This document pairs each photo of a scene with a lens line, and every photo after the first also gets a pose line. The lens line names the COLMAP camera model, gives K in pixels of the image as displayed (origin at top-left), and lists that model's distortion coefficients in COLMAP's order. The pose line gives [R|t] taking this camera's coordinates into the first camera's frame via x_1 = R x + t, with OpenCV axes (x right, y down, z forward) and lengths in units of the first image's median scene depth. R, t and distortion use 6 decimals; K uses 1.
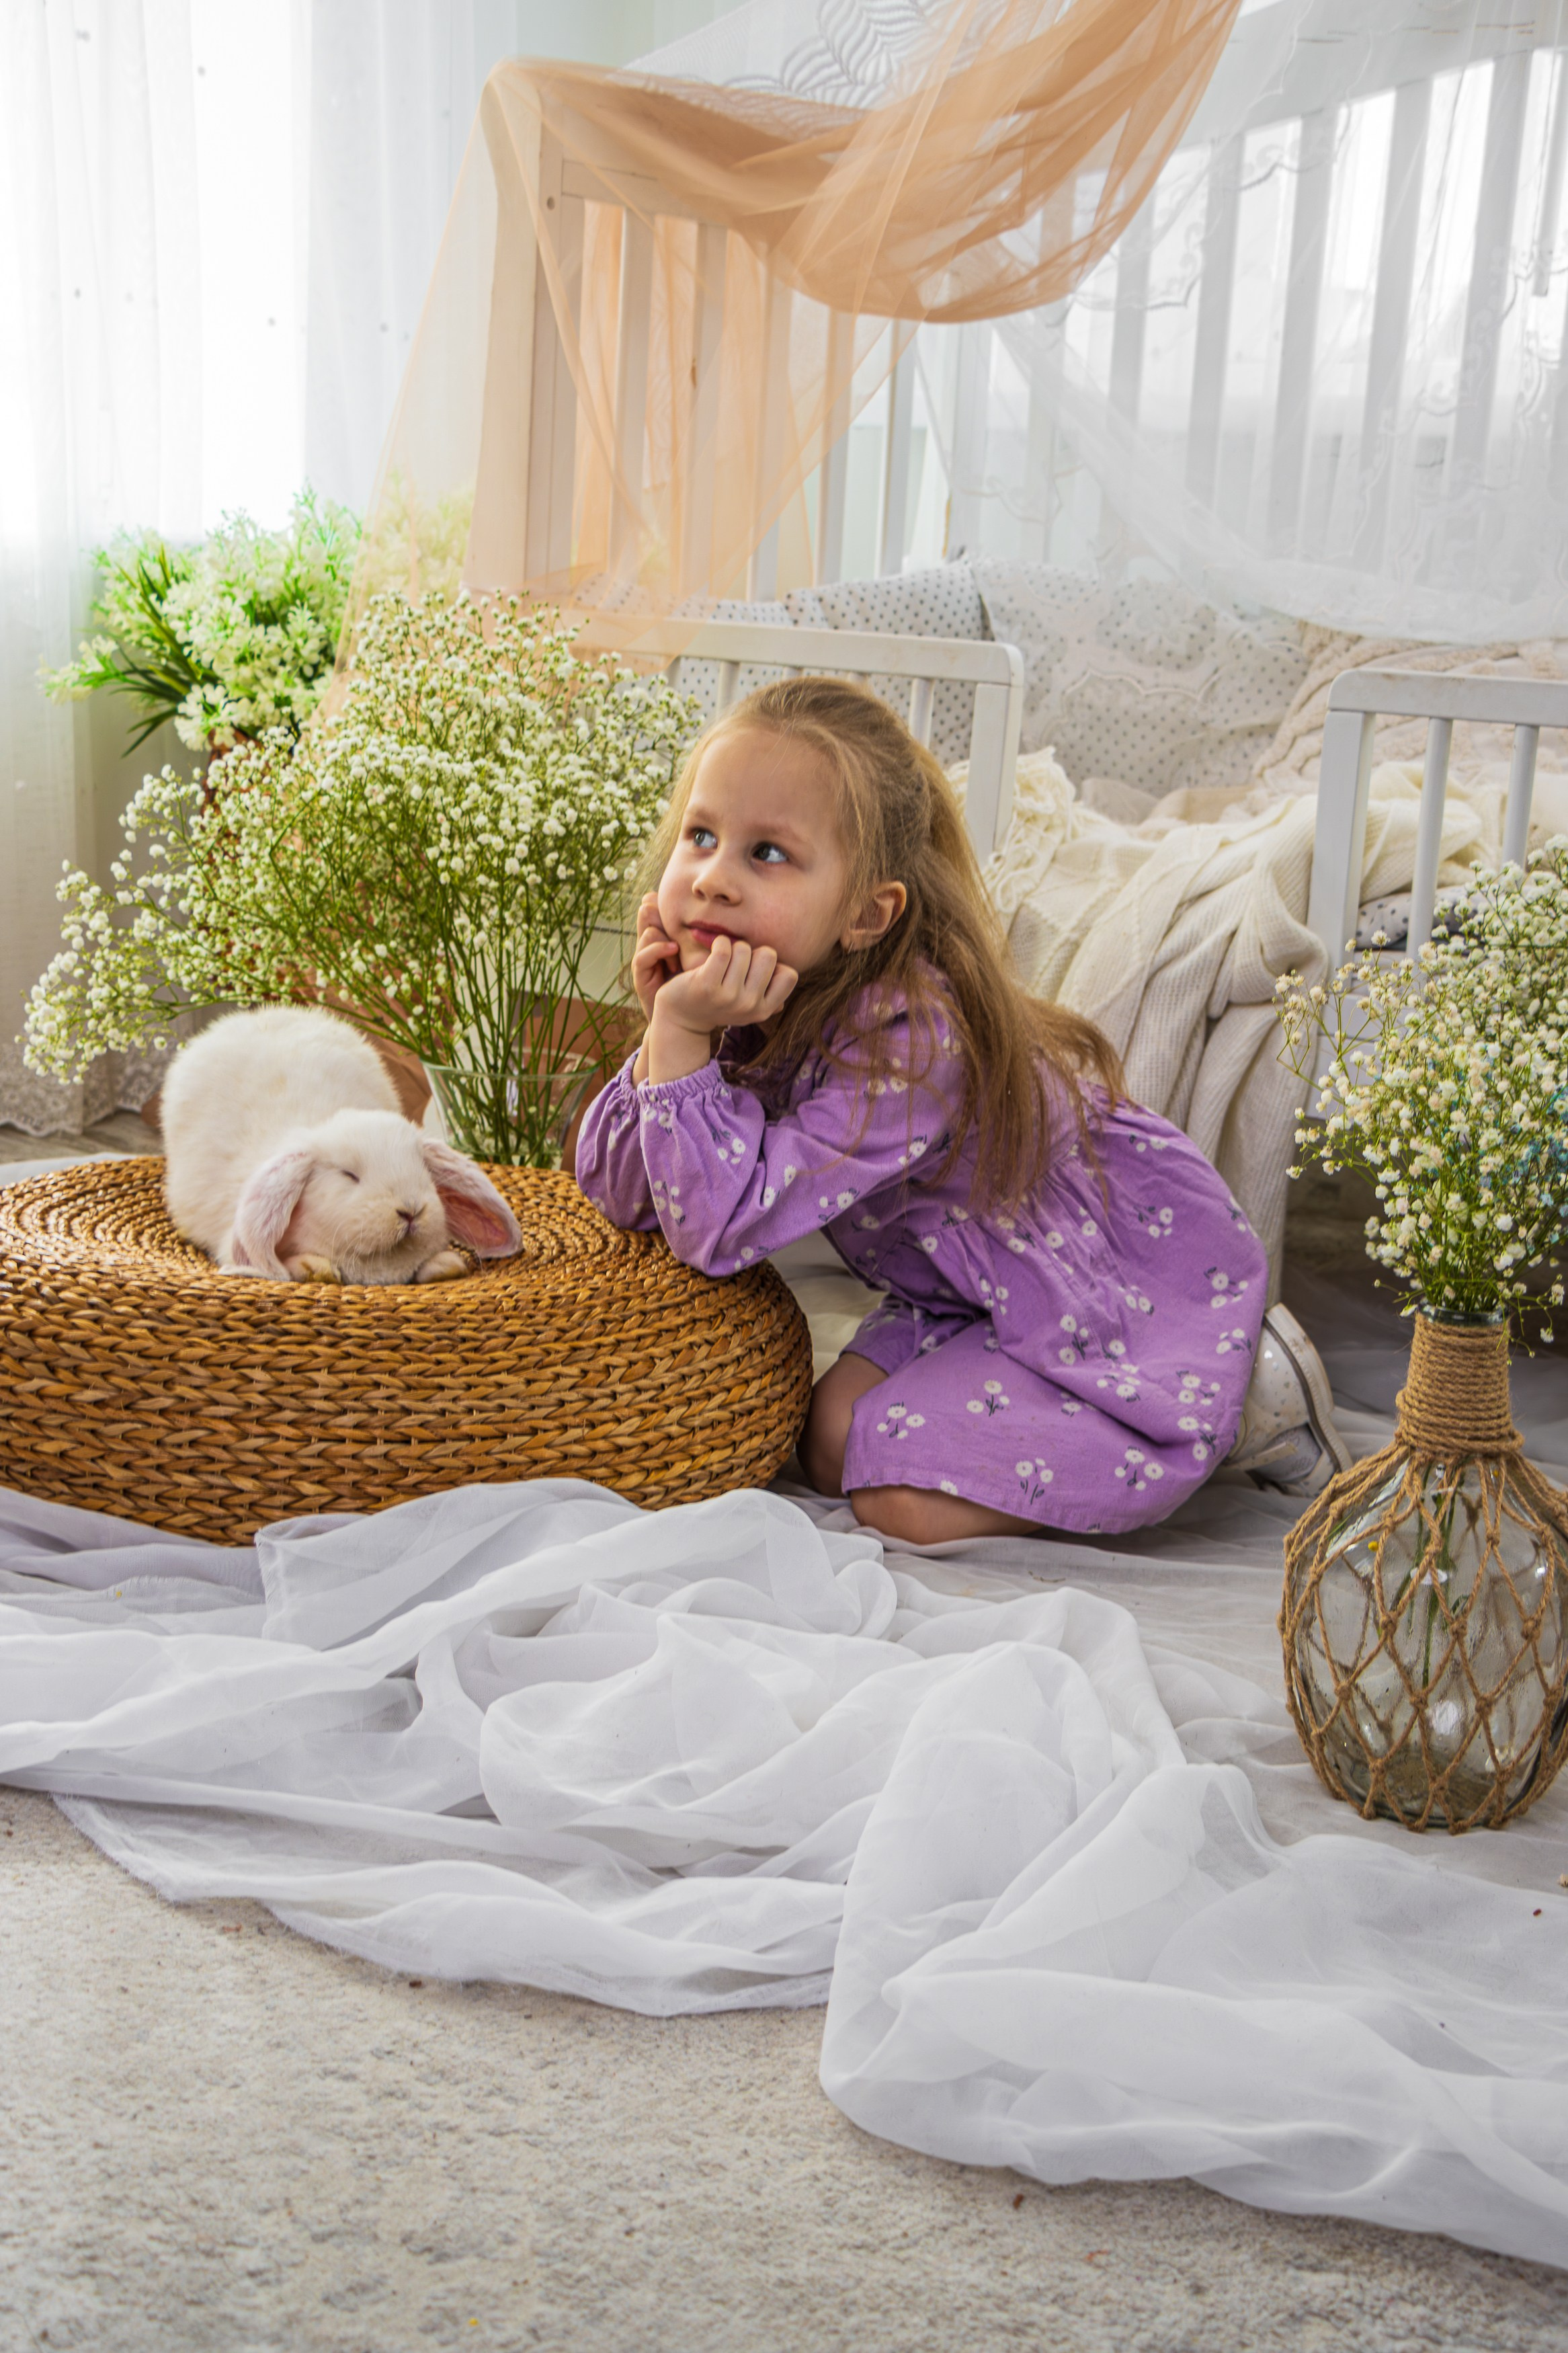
lens RADIAL K [[3148.8, 0, 786.4], [0, 3148.8, 1100.3], [0, 0, 1]] dist [-0.085369, 0.457192]
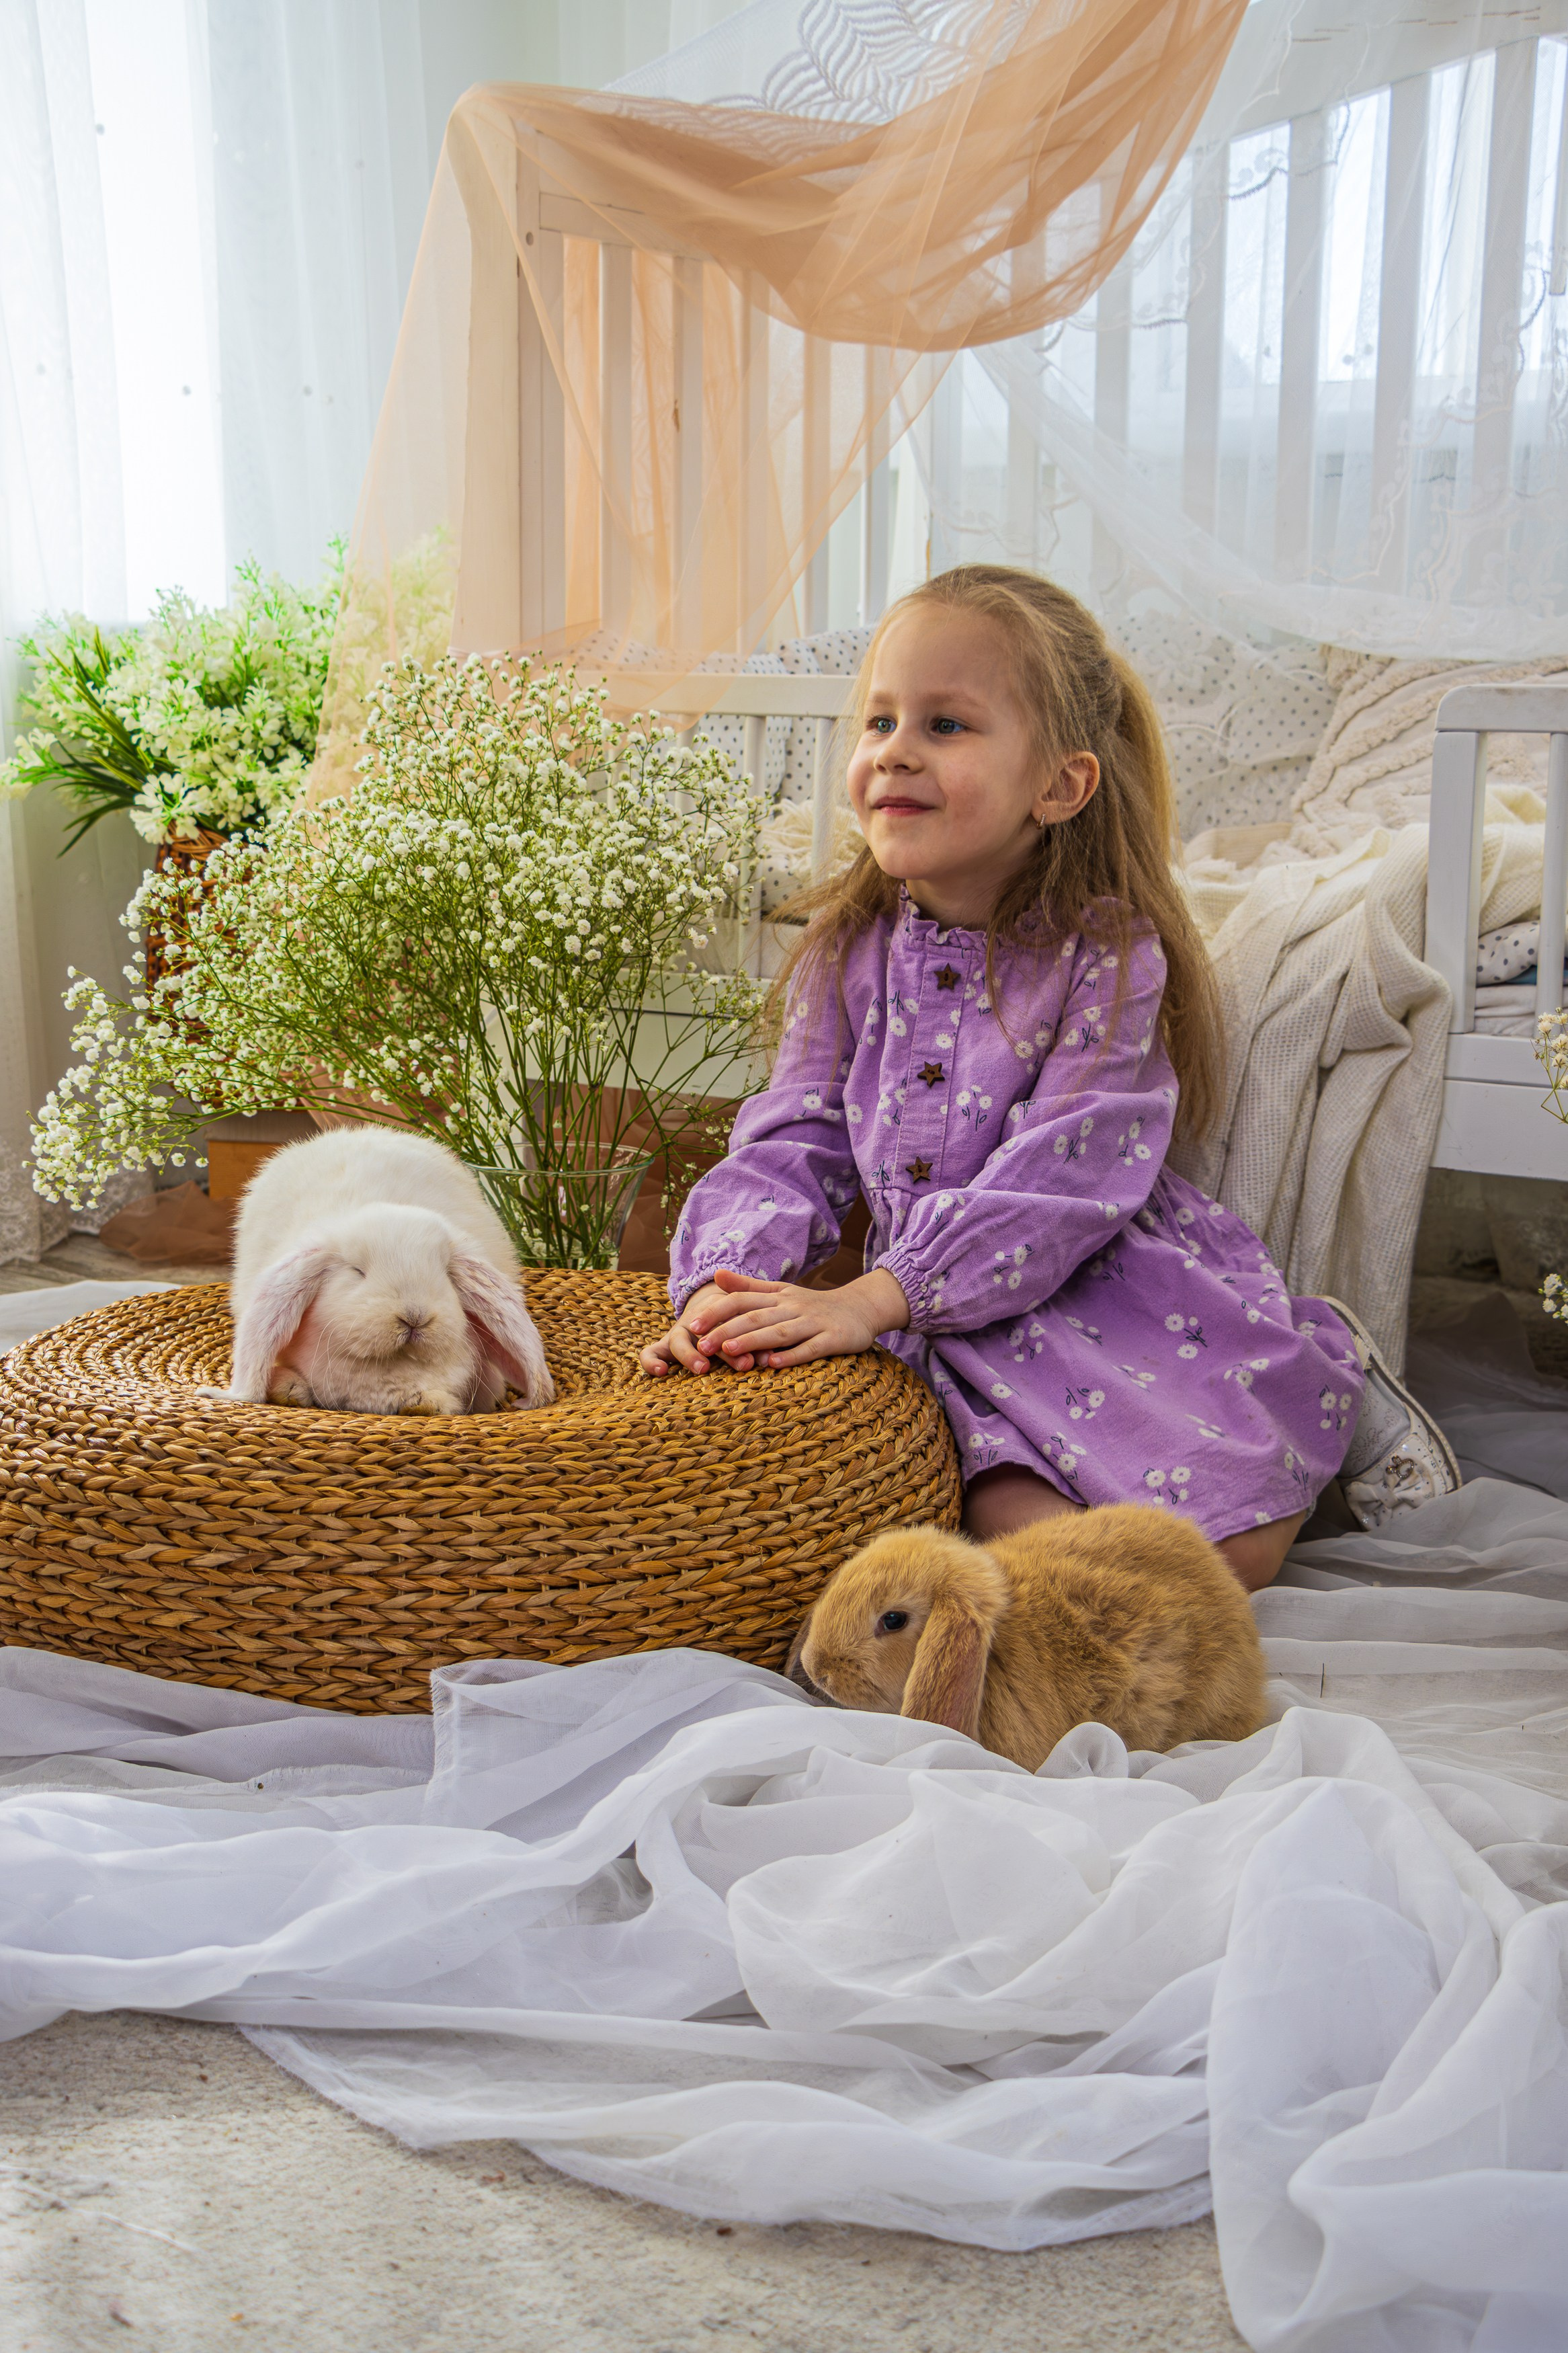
lens RADIAL K [[3148.8, 0, 786.4], [0, 3148.8, 1100.3], [0, 0, 1]] dist [-0.085369, 0.457192]
pose [[0.996310, -0.061548, 0.059818, -0.103724], [0.062876, 0.997809, -0.020567, -0.007241], [-0.058421, 0.024252, 0.997997, 0.097128]]
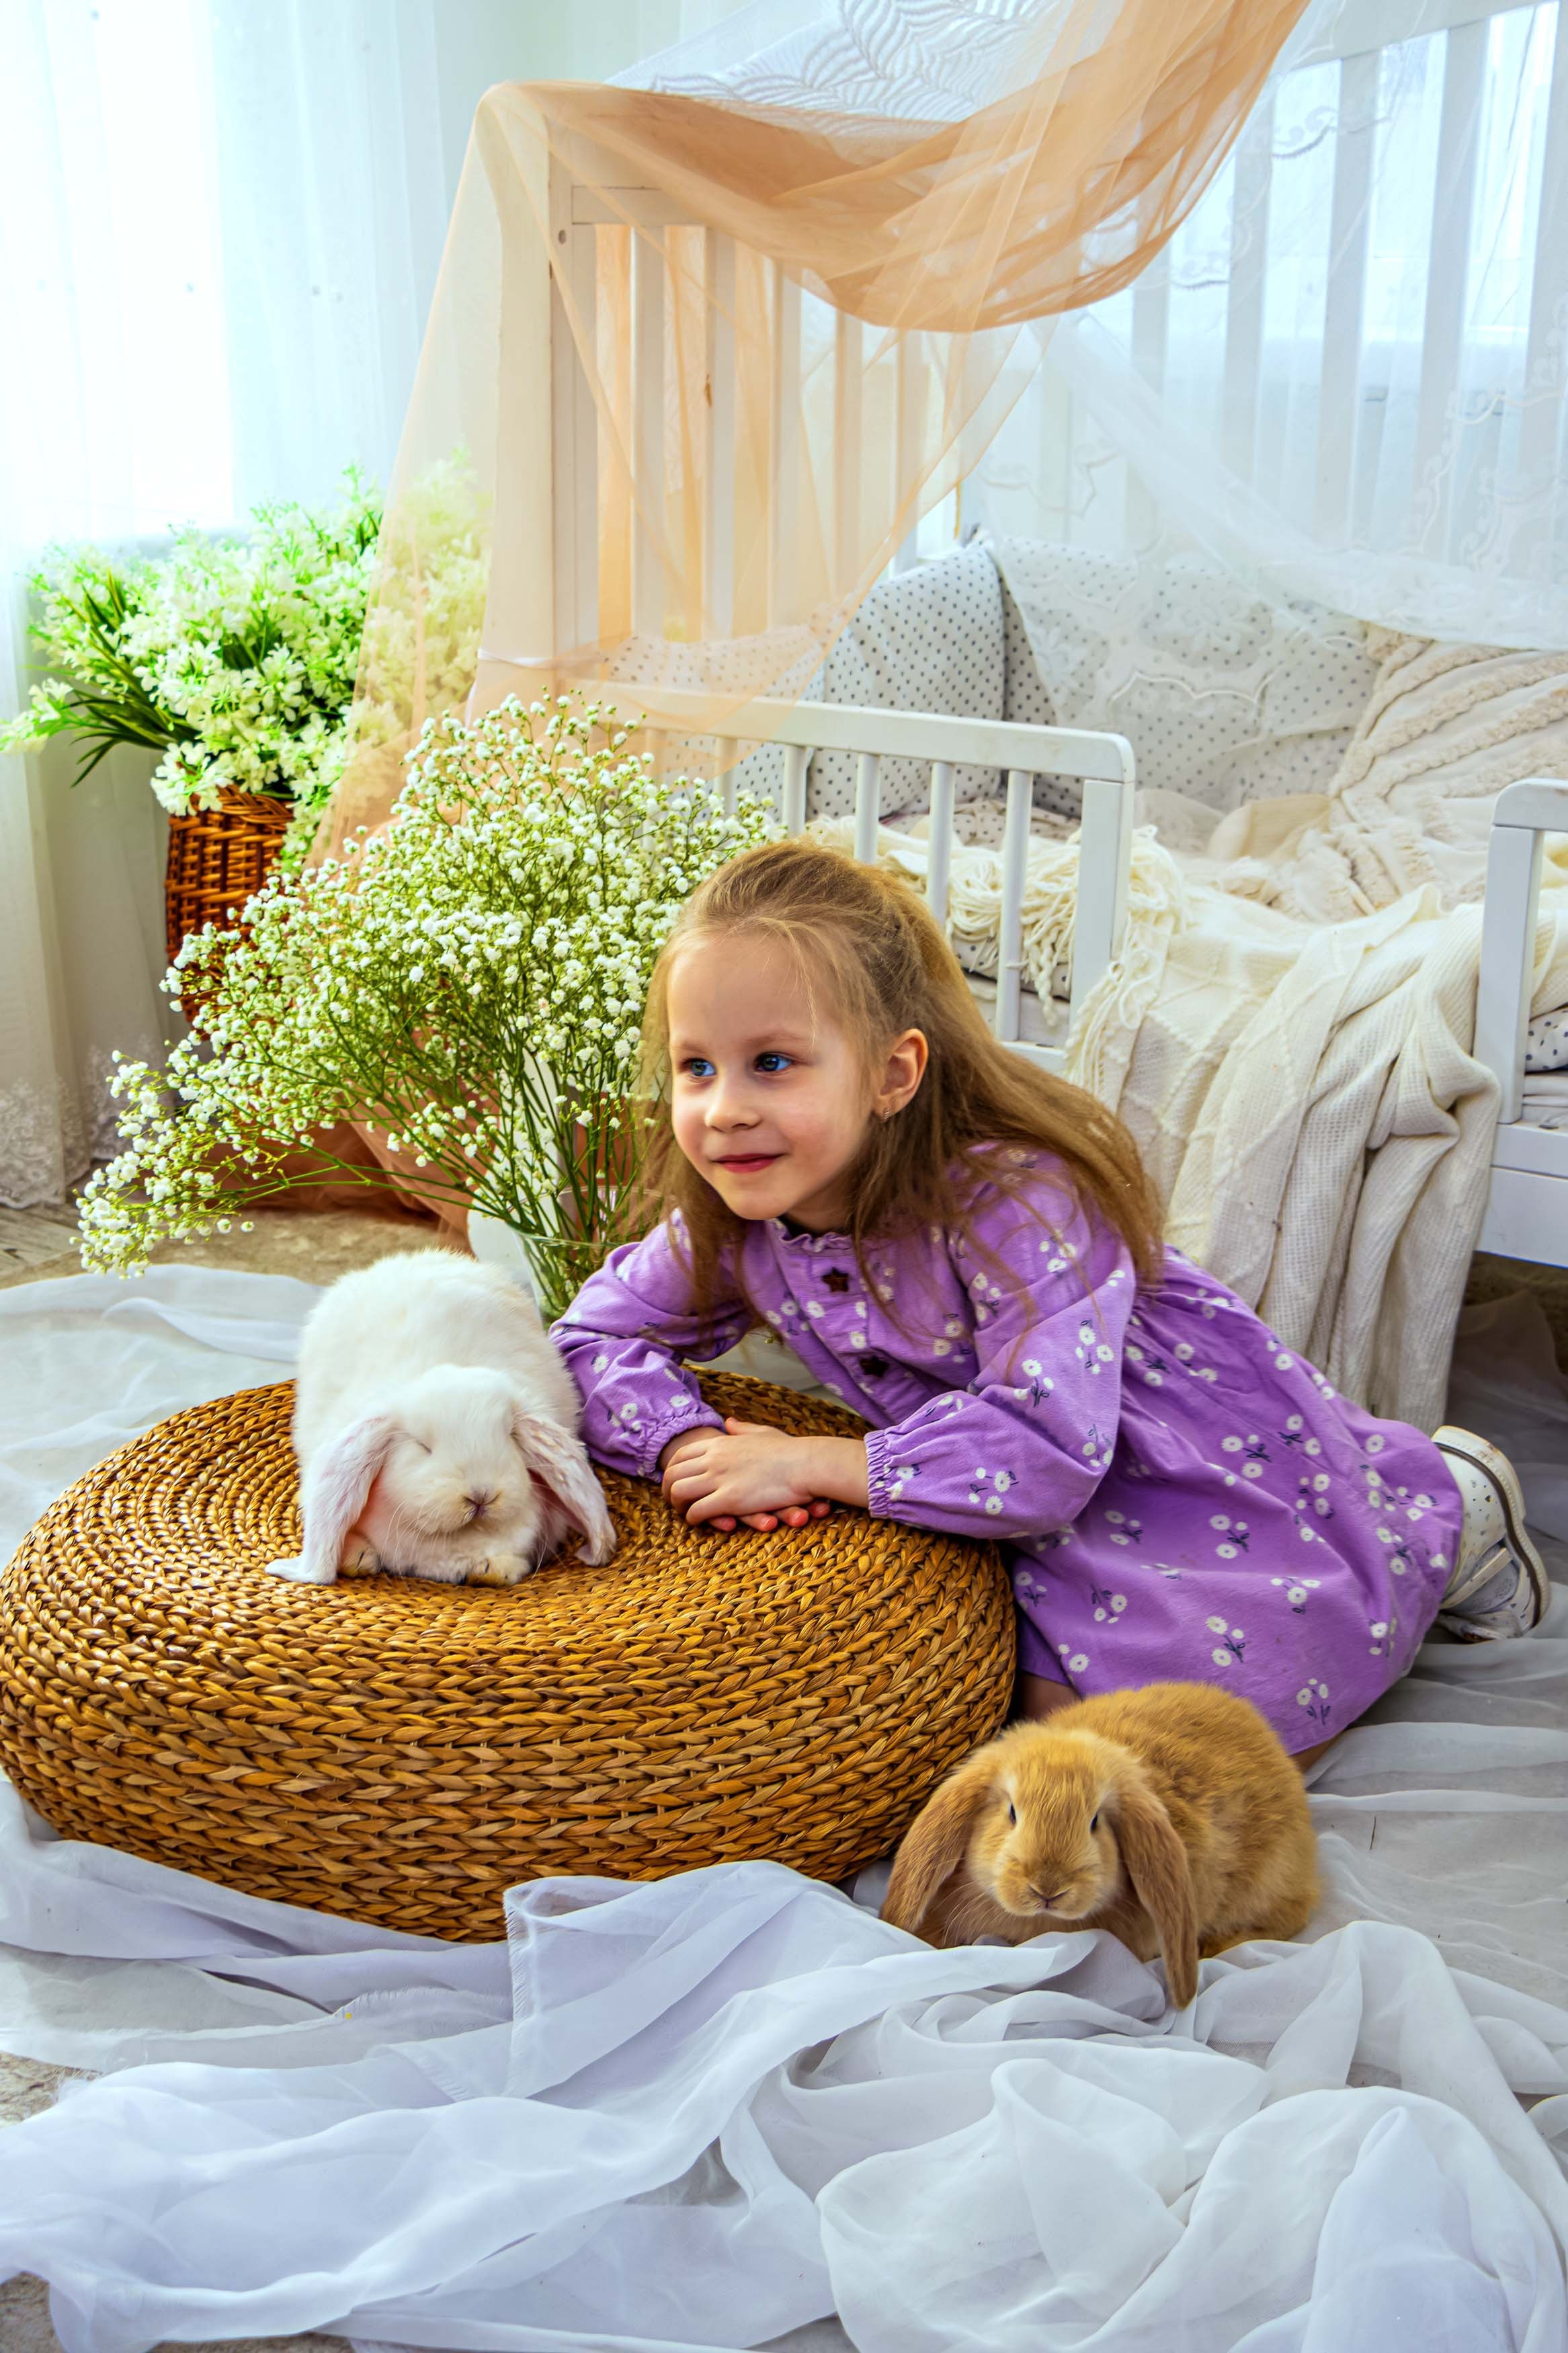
lens RADIAL K [[3148.8, 0, 786.4], [0, 3148.8, 1100.3], [0, 0, 1]] dist [-0.085369, 0.457192]
pose [[0.995848, -0.066693, 0.061959, -0.122532], [0.060404, 0.993317, 0.098353, -0.181680], [-0.068105, -0.094202, 0.993221, 0.105635]]
